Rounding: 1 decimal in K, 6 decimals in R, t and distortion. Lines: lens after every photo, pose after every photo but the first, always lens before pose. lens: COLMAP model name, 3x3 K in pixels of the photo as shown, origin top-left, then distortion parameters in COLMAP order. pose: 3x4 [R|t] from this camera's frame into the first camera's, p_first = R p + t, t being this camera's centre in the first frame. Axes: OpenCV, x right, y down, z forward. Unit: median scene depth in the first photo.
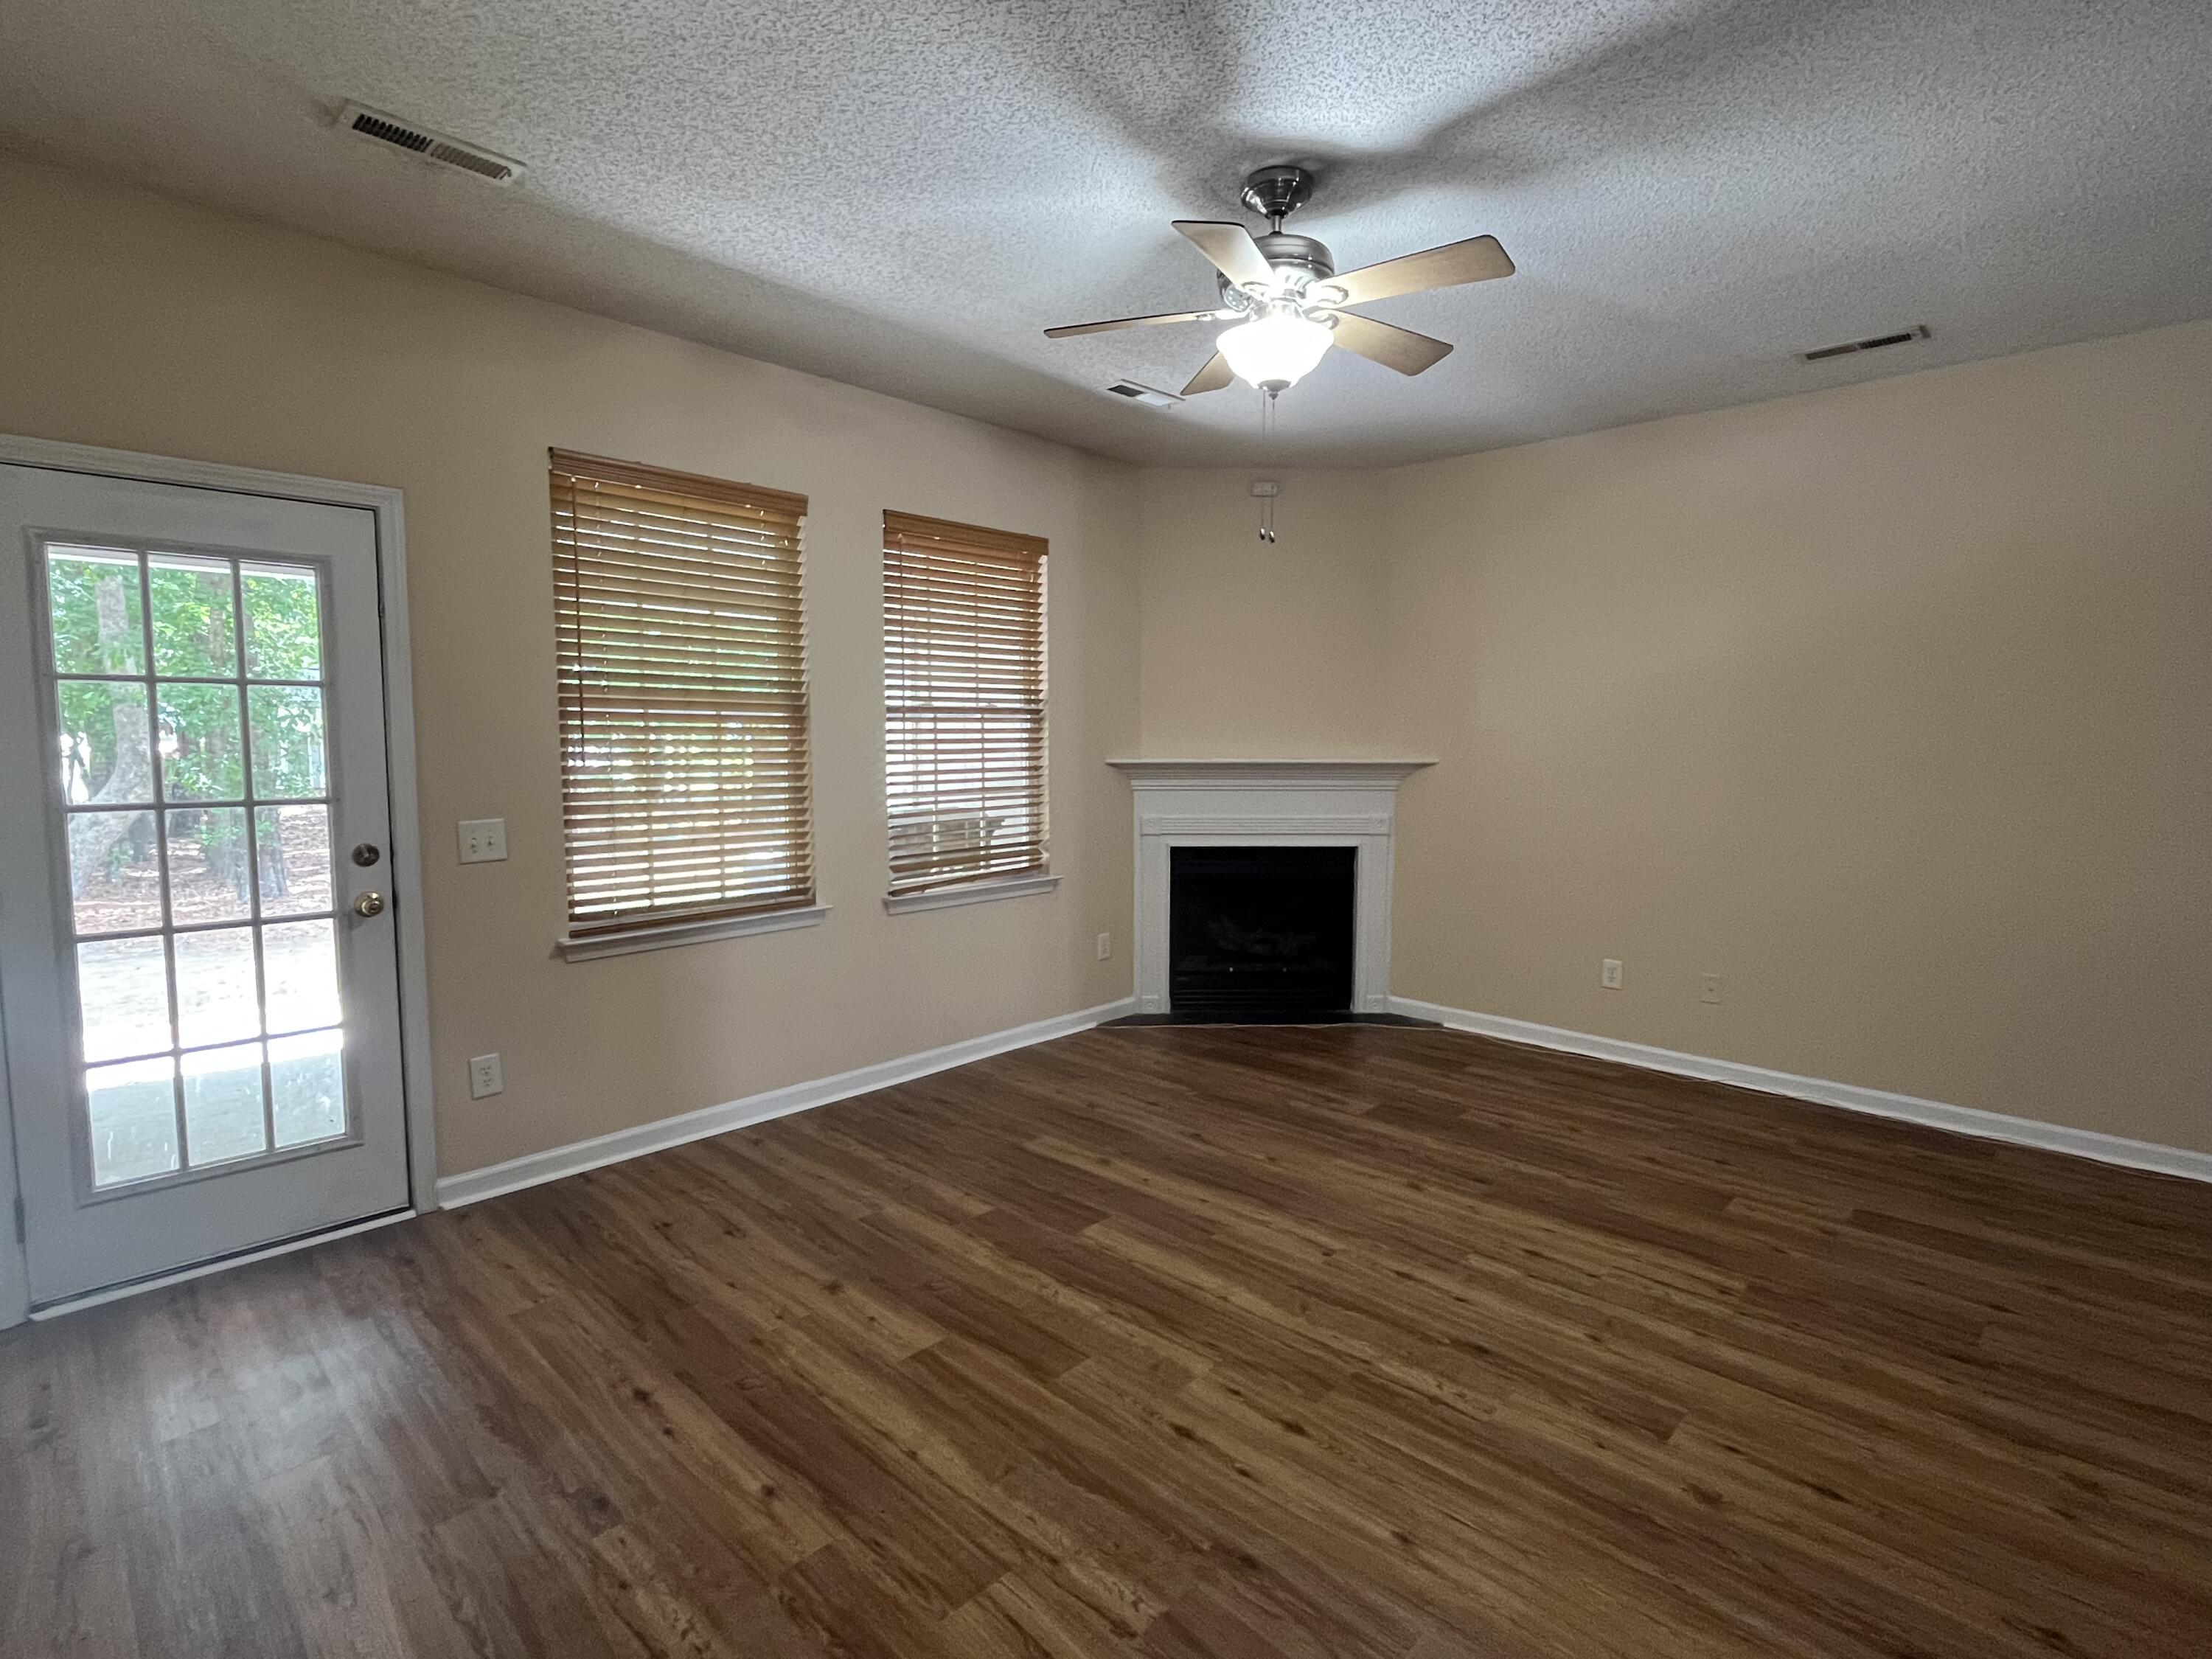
lens RADIAL K [[1053.3, 0, 1106.0], [0, 1053.3, 829.5], [0, 0, 1]] dist [-0.001251, -0.000503]
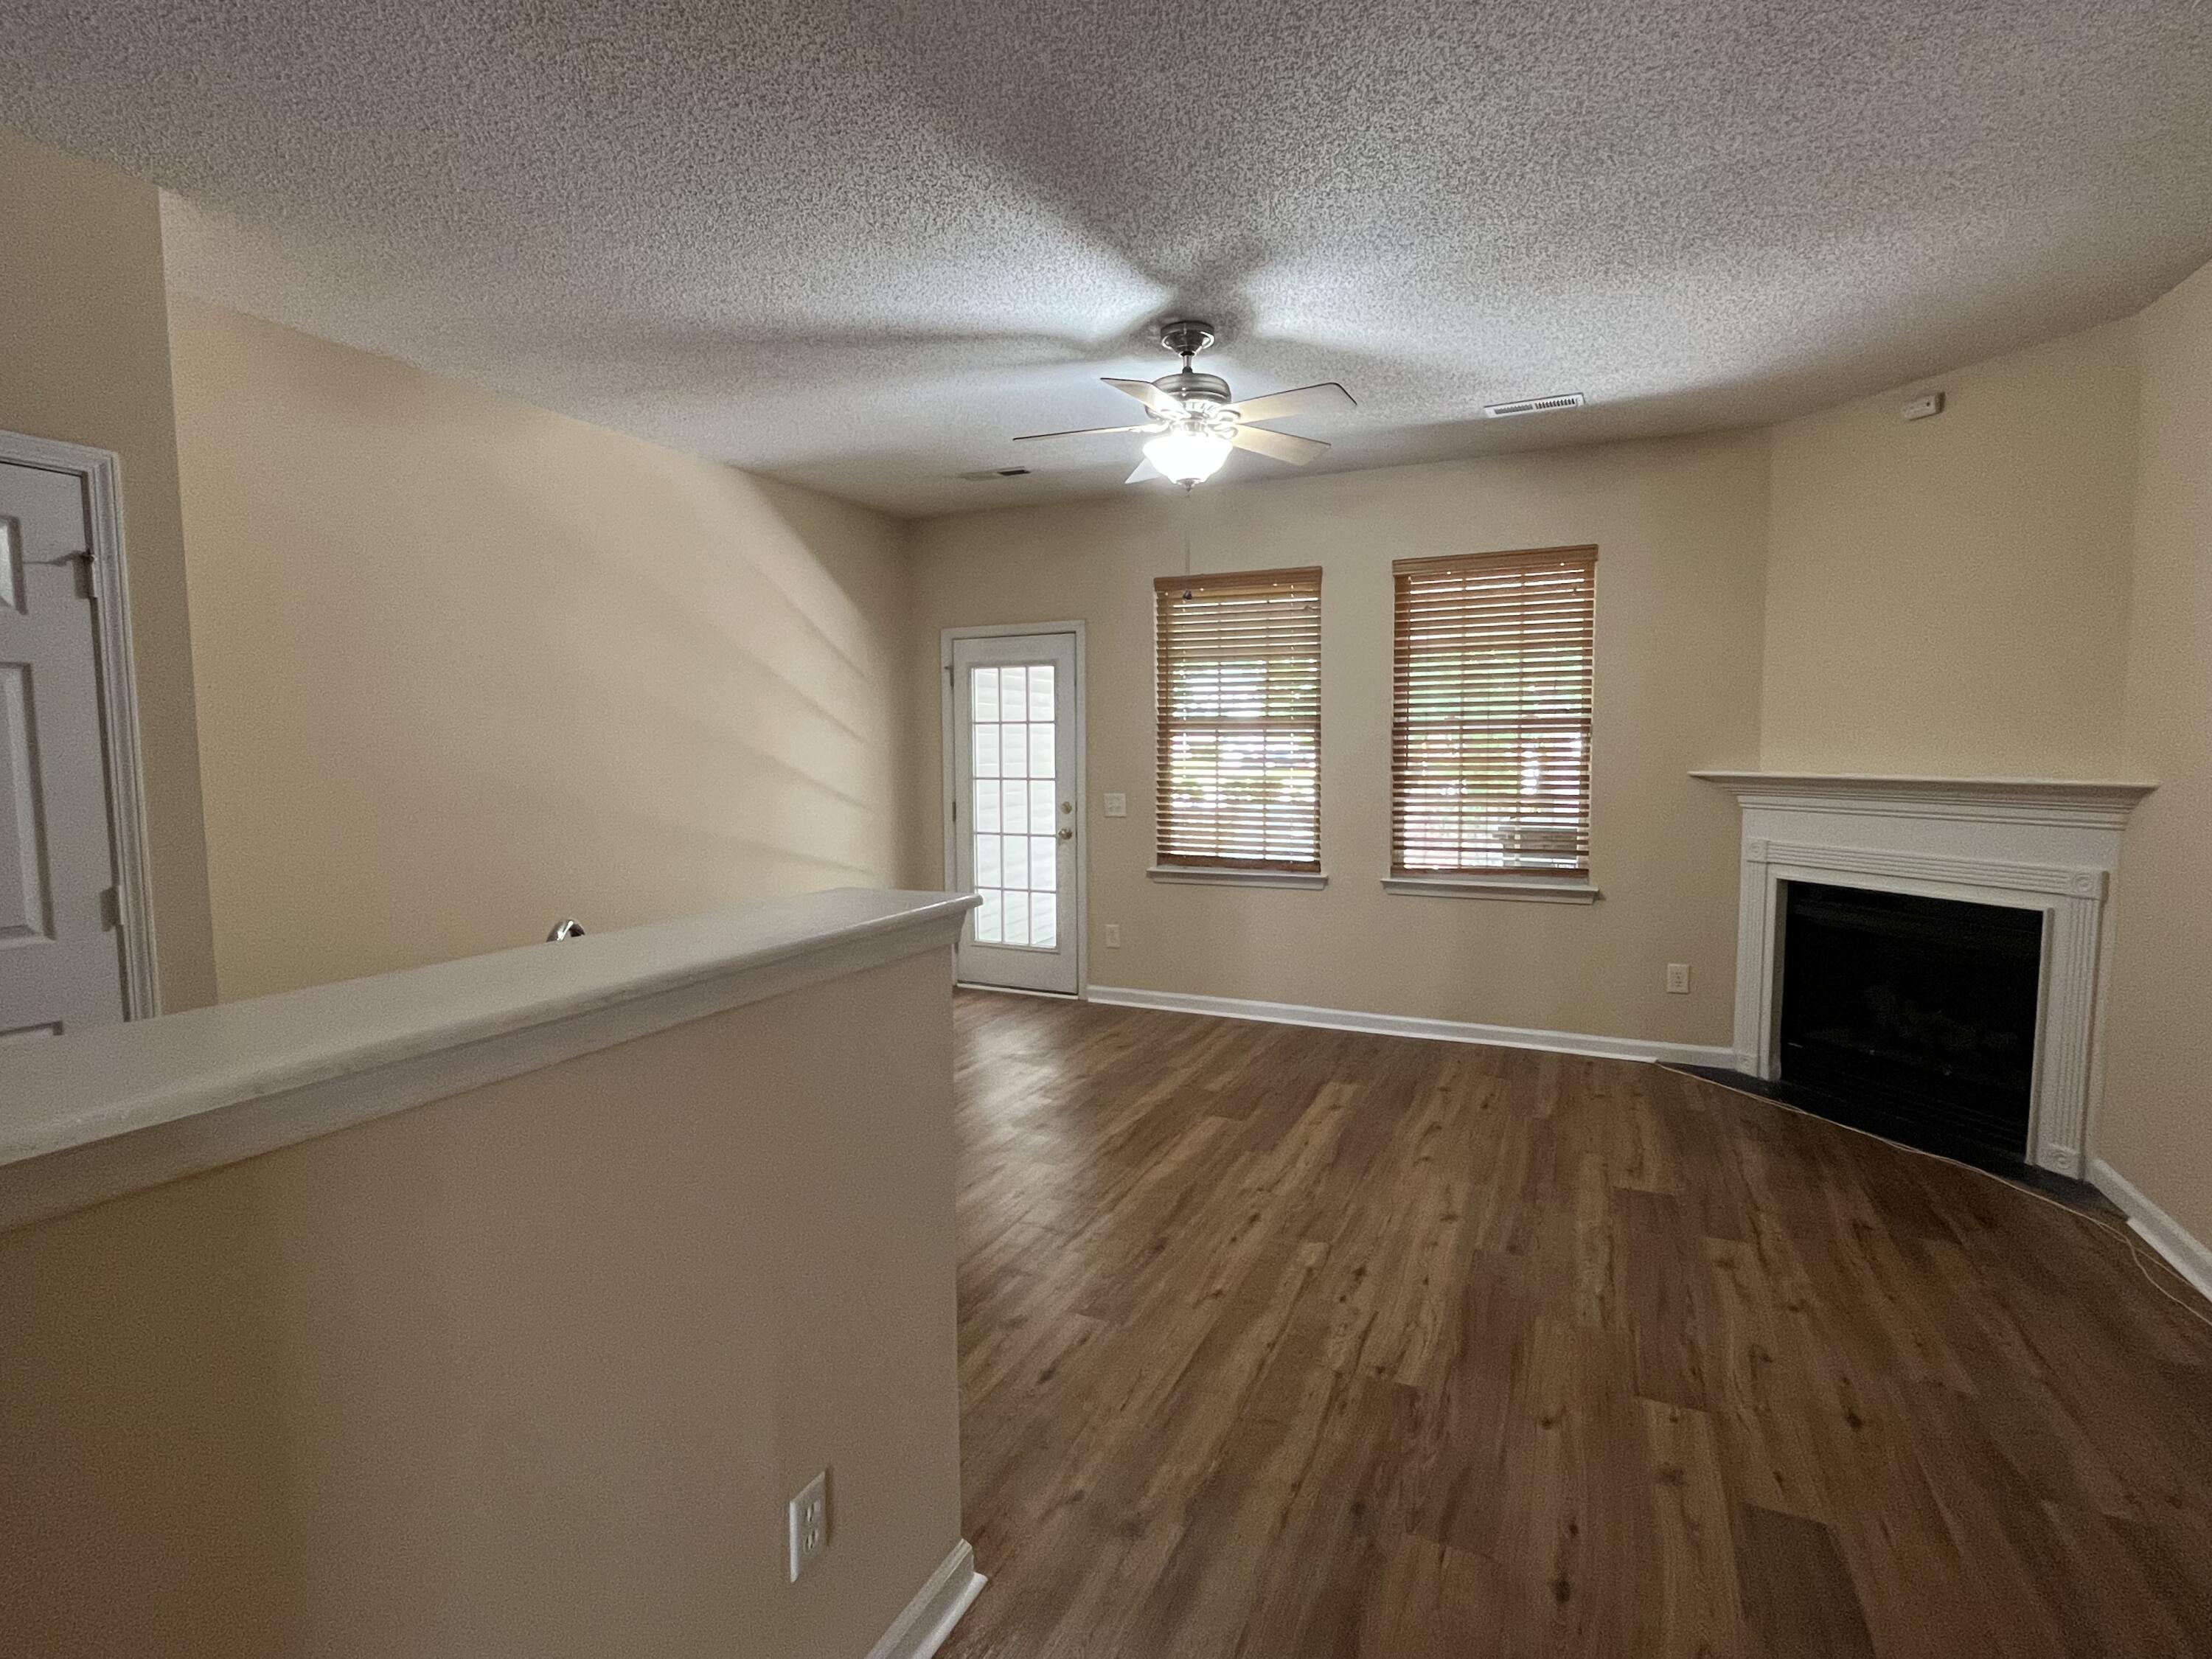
lens RADIAL K [[1053.3, 0, 1106.0], [0, 1053.3, 829.5], [0, 0, 1]] dist [-0.001251, -0.000503]
pose [[0.332277, 0.071570, -0.940463, 1.052888], [-0.079597, 0.995688, 0.047650, -0.030823], [0.939817, 0.059025, 0.336541, 0.364404]]
